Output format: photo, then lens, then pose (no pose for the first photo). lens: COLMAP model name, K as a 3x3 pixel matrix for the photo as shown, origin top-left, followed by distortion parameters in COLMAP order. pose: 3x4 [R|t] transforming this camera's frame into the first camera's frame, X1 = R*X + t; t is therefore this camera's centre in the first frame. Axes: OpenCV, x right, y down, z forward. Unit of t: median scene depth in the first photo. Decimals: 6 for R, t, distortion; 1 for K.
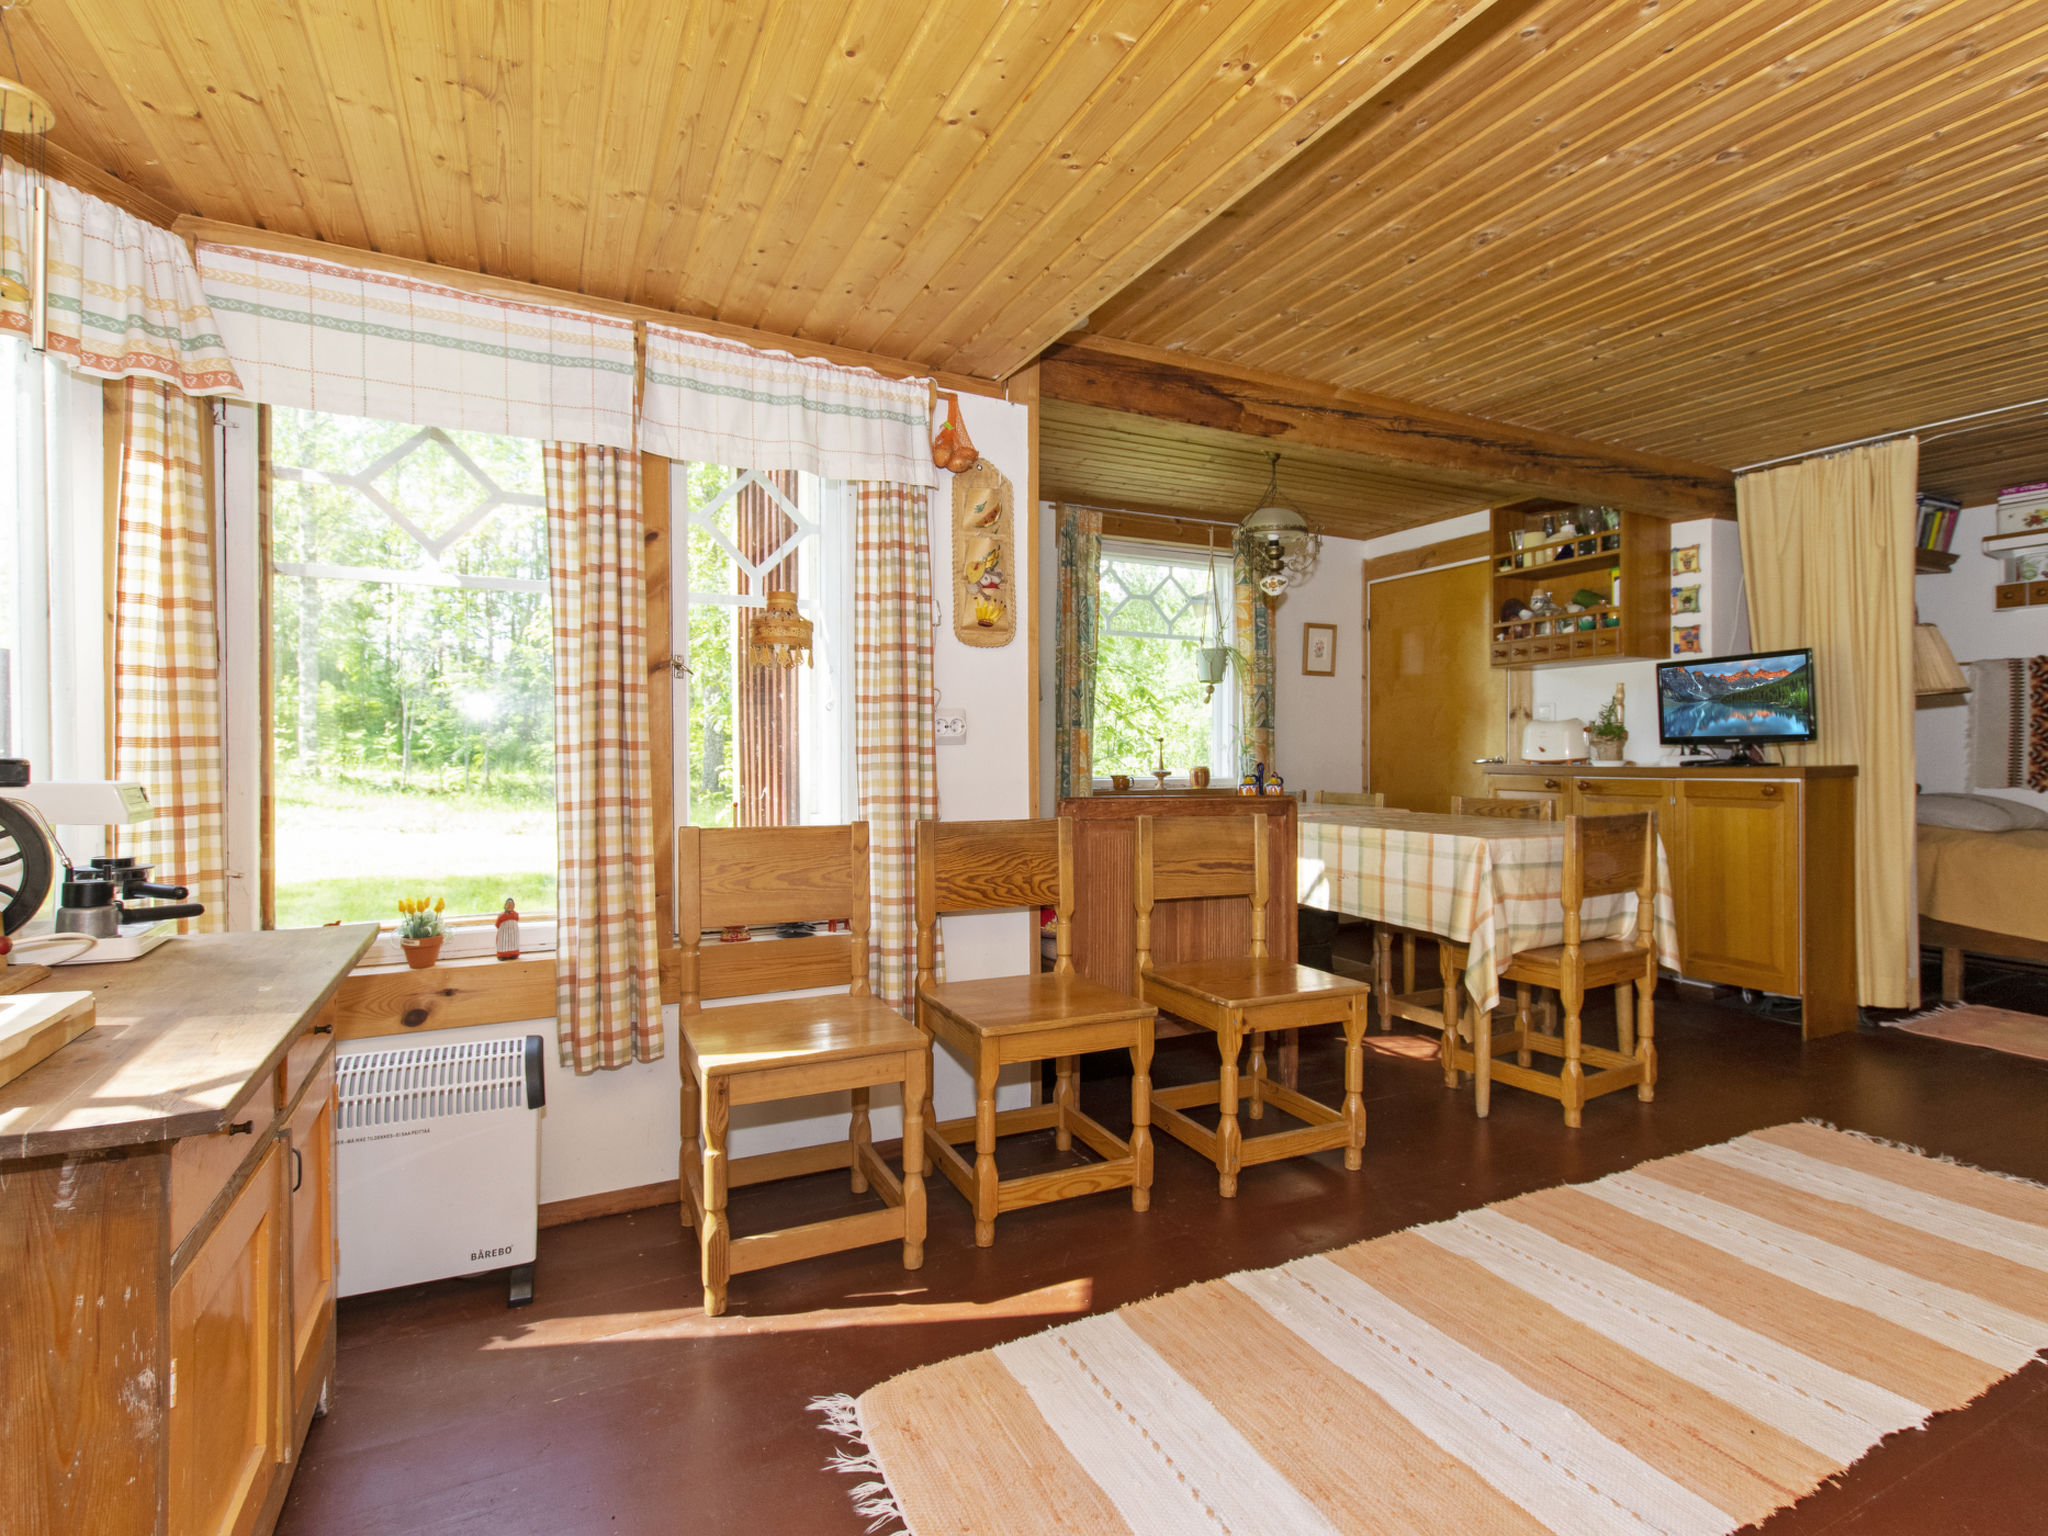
lens RADIAL K [[1015.8, 0, 1016.0], [0, 1015.8, 757.8], [0, 0, 1]] dist [0.003853, 0.000912]
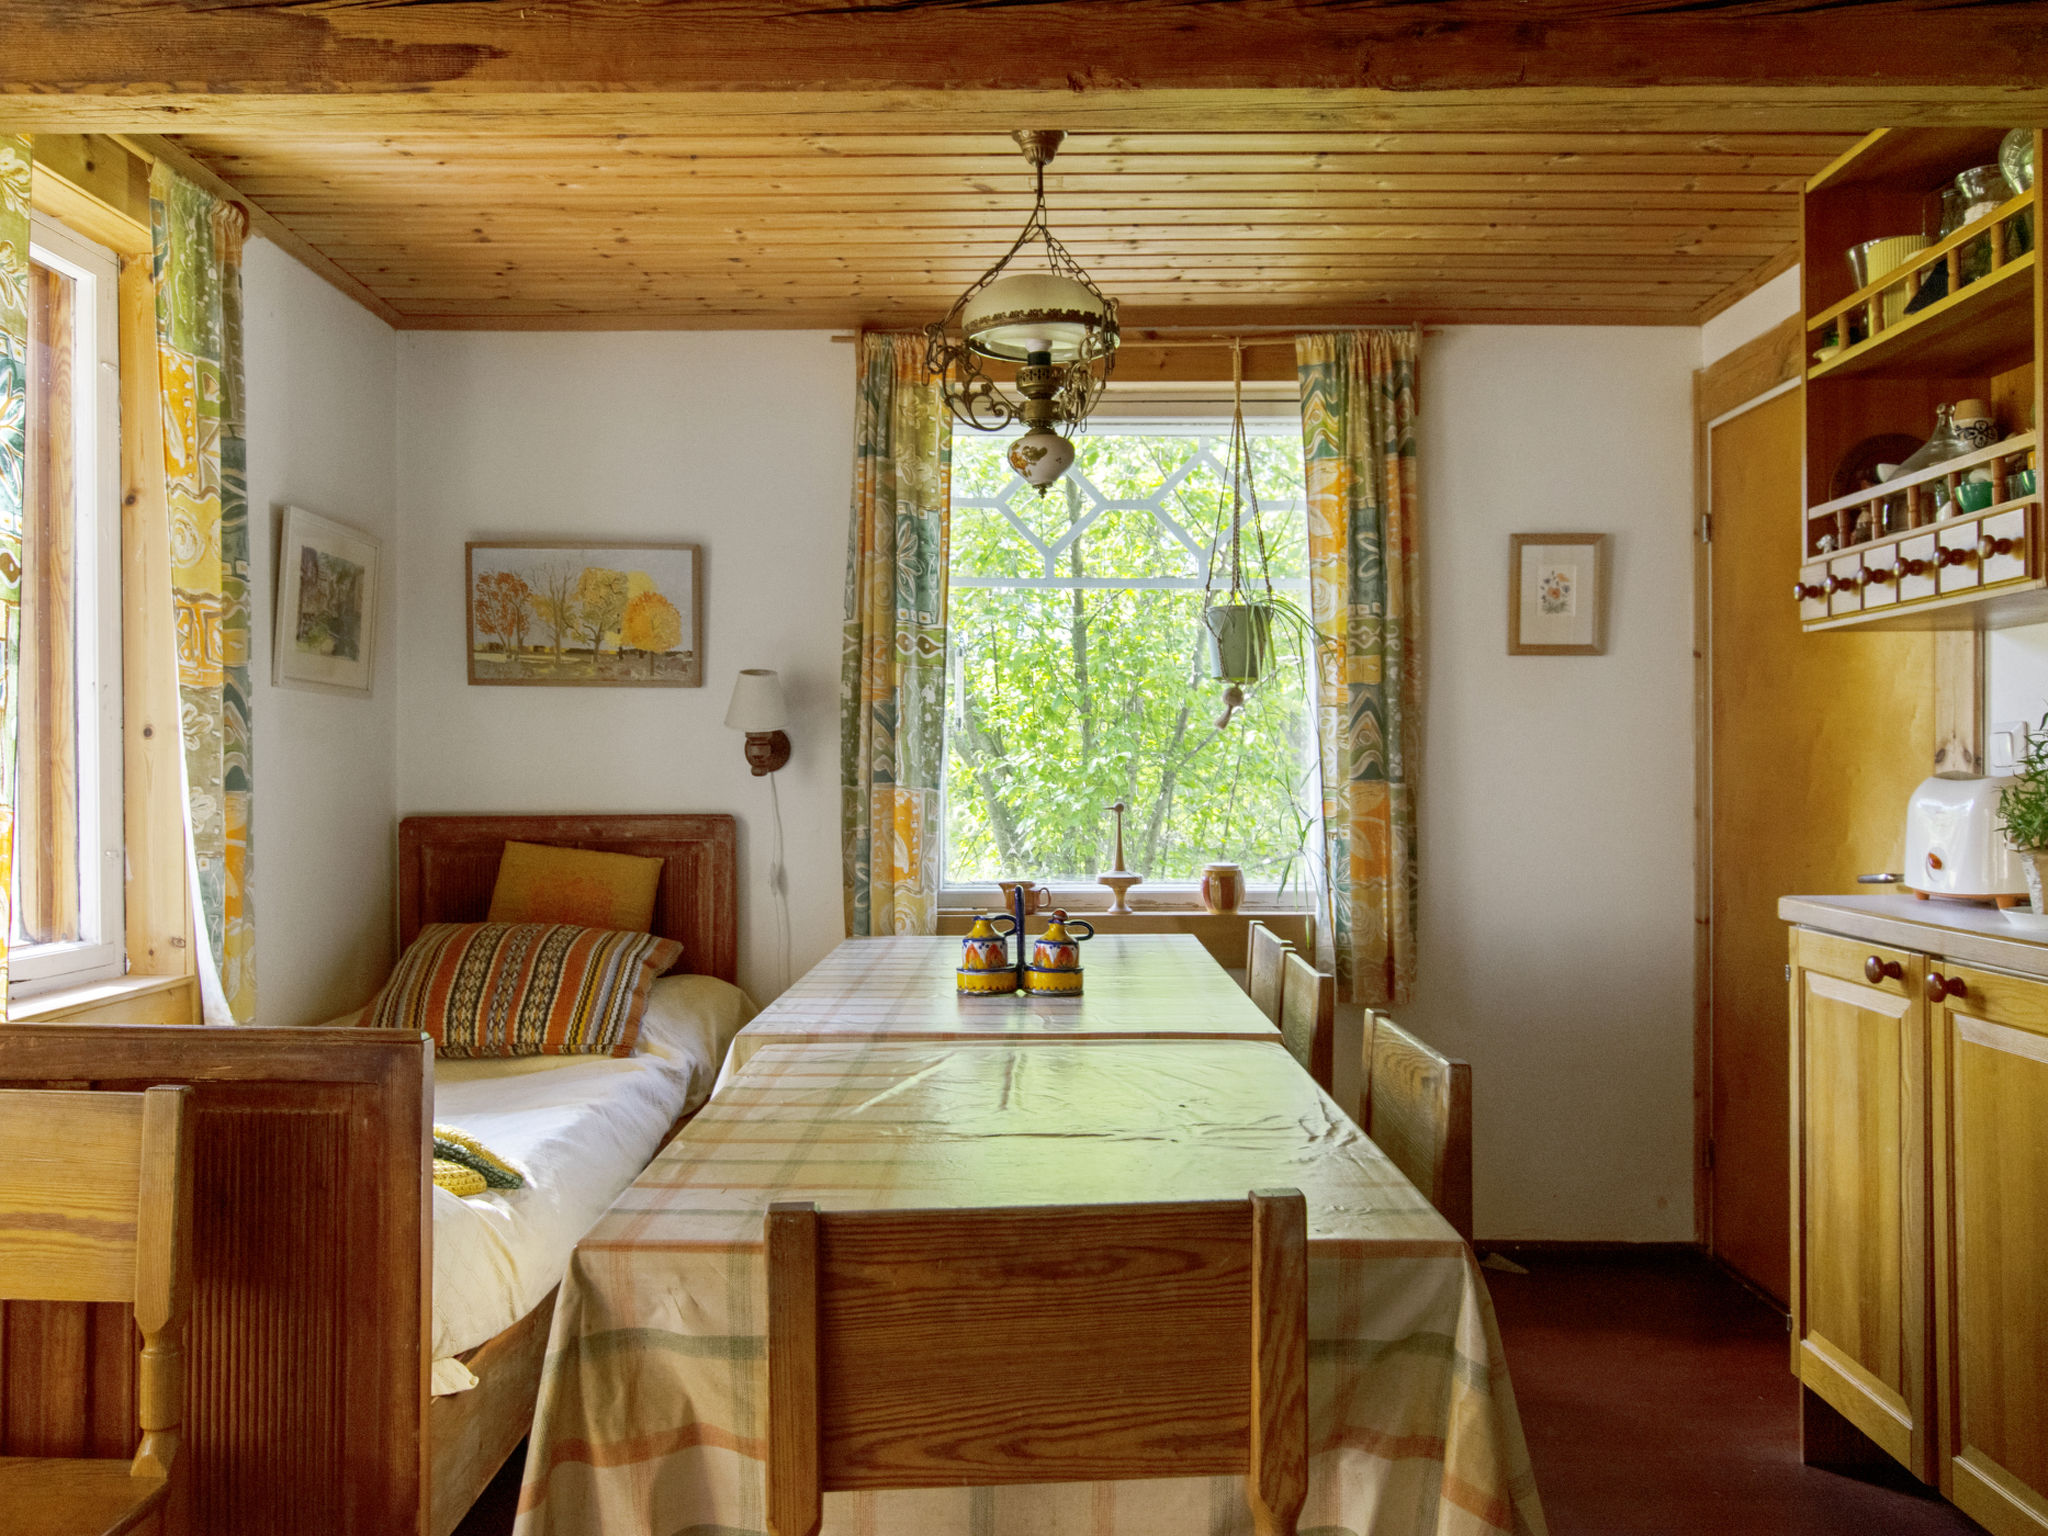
lens RADIAL K [[1566.0, 0, 1026.4], [0, 1566.0, 769.7], [0, 0, 1]] dist [-0.000242, 0.000002]
pose [[0.894220, -0.000640, -0.447626, 0.422606], [-0.000456, 0.999997, -0.002341, -0.033328], [0.447627, 0.002297, 0.894218, 0.334695]]
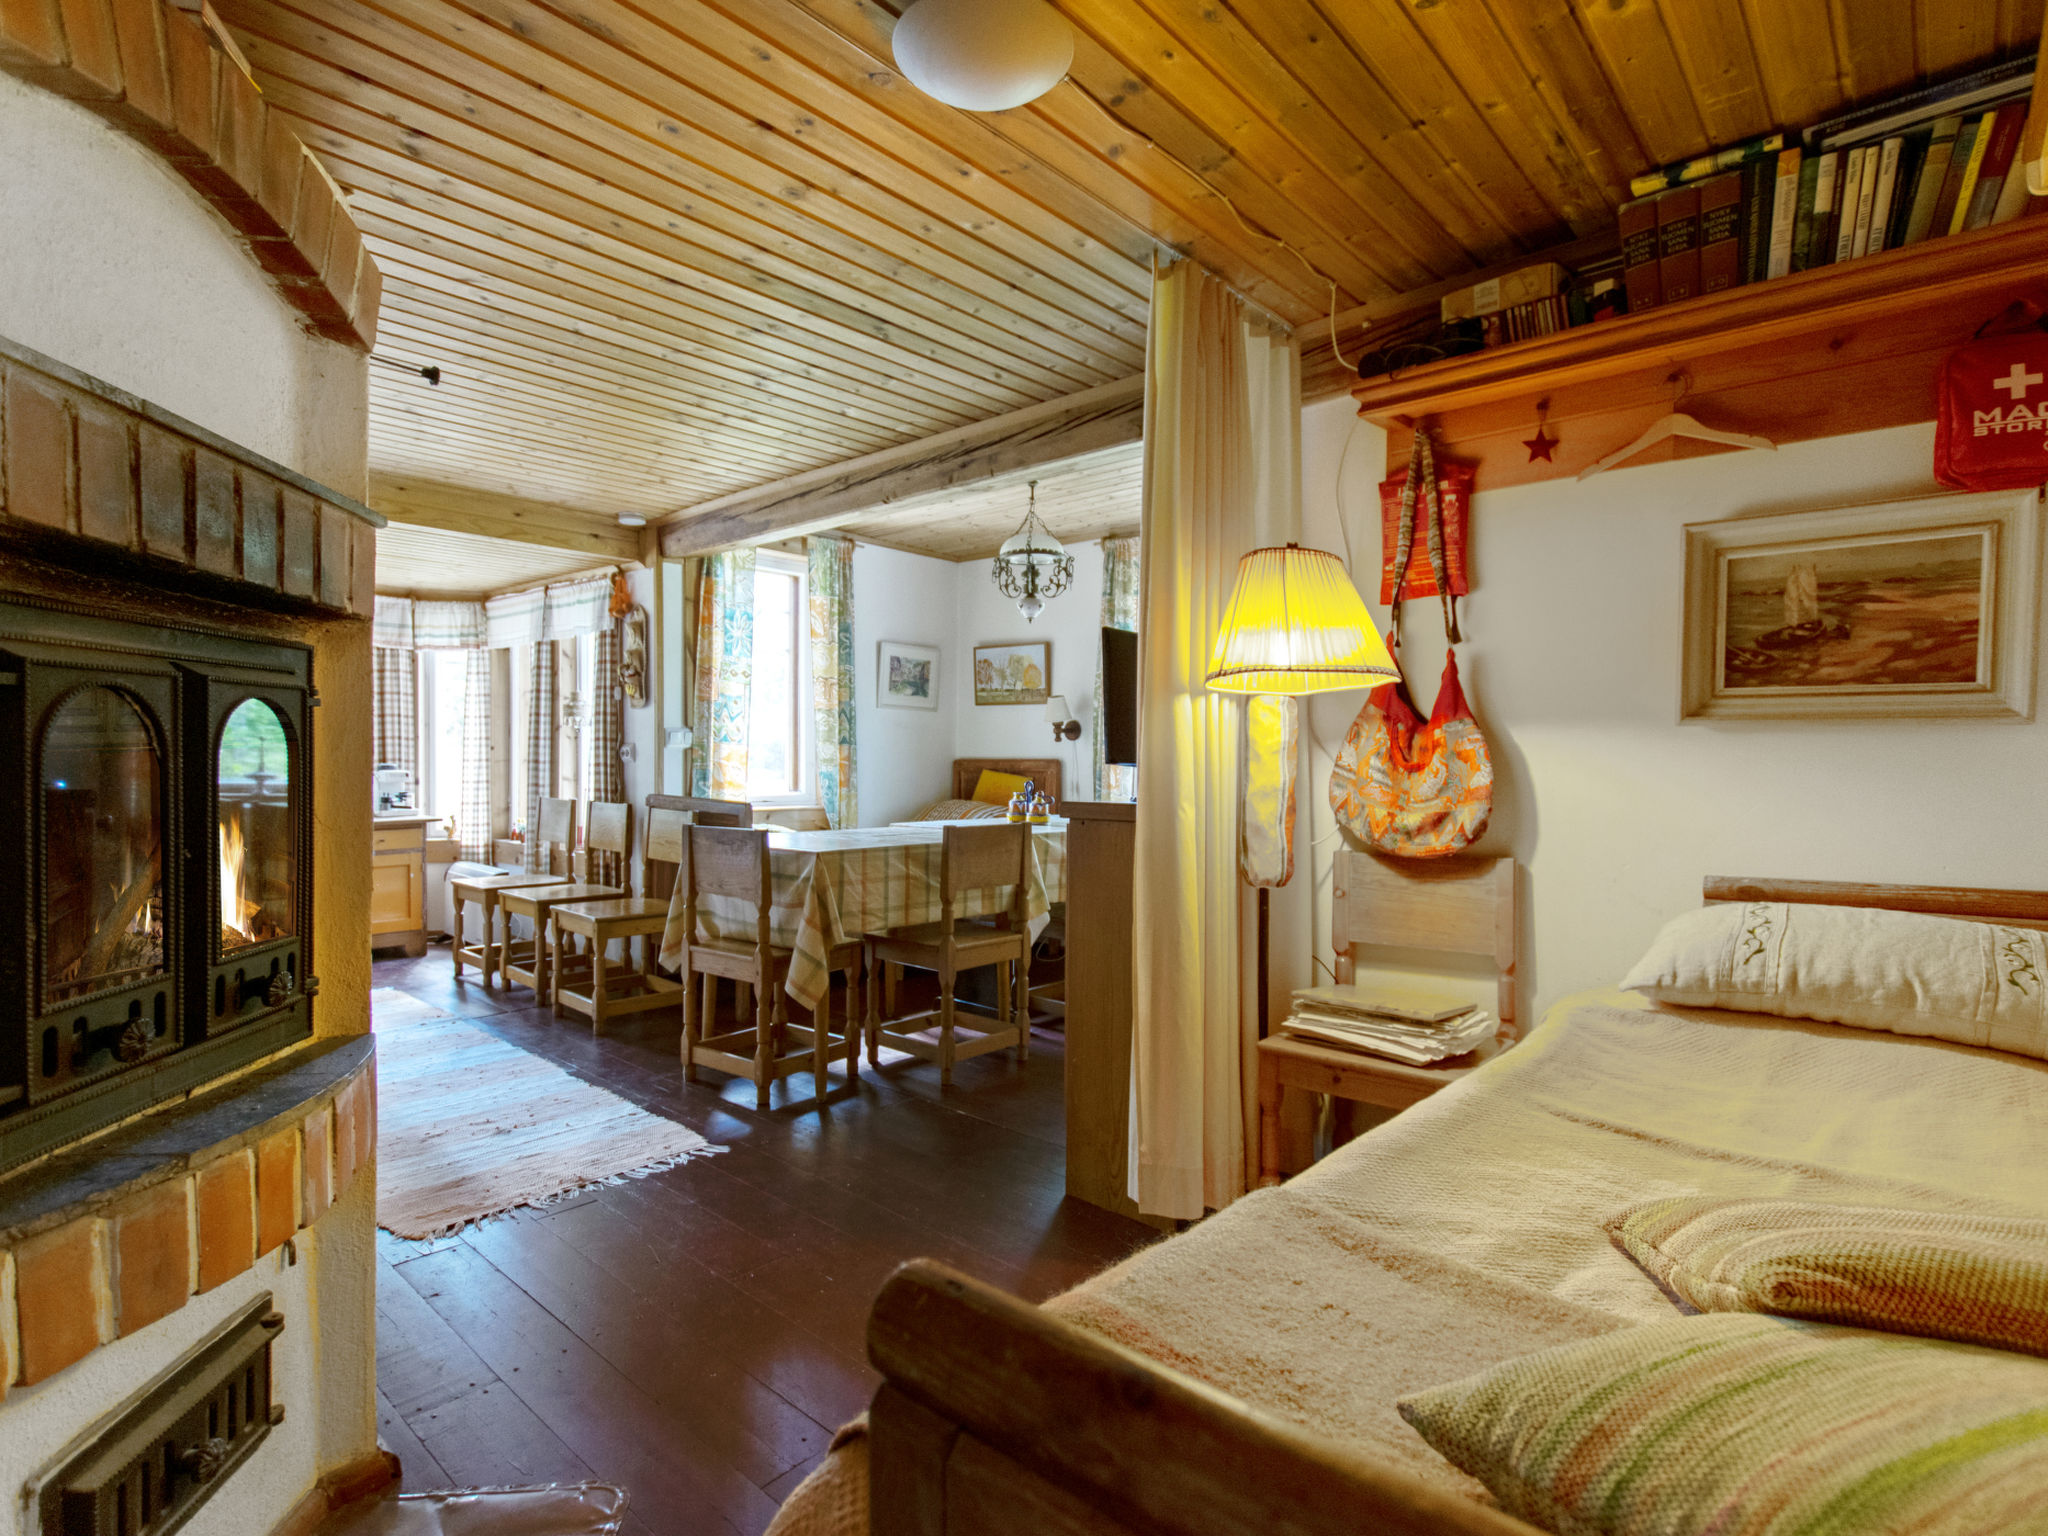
lens RADIAL K [[1015.8, 0, 1019.0], [0, 1015.8, 763.8], [0, 0, 1]] dist [0.003853, 0.000912]
pose [[0.375648, 0.007674, -0.926731, 0.979586], [-0.010314, 0.999938, 0.004100, -0.012376], [0.926705, 0.008018, 0.375704, 0.487009]]
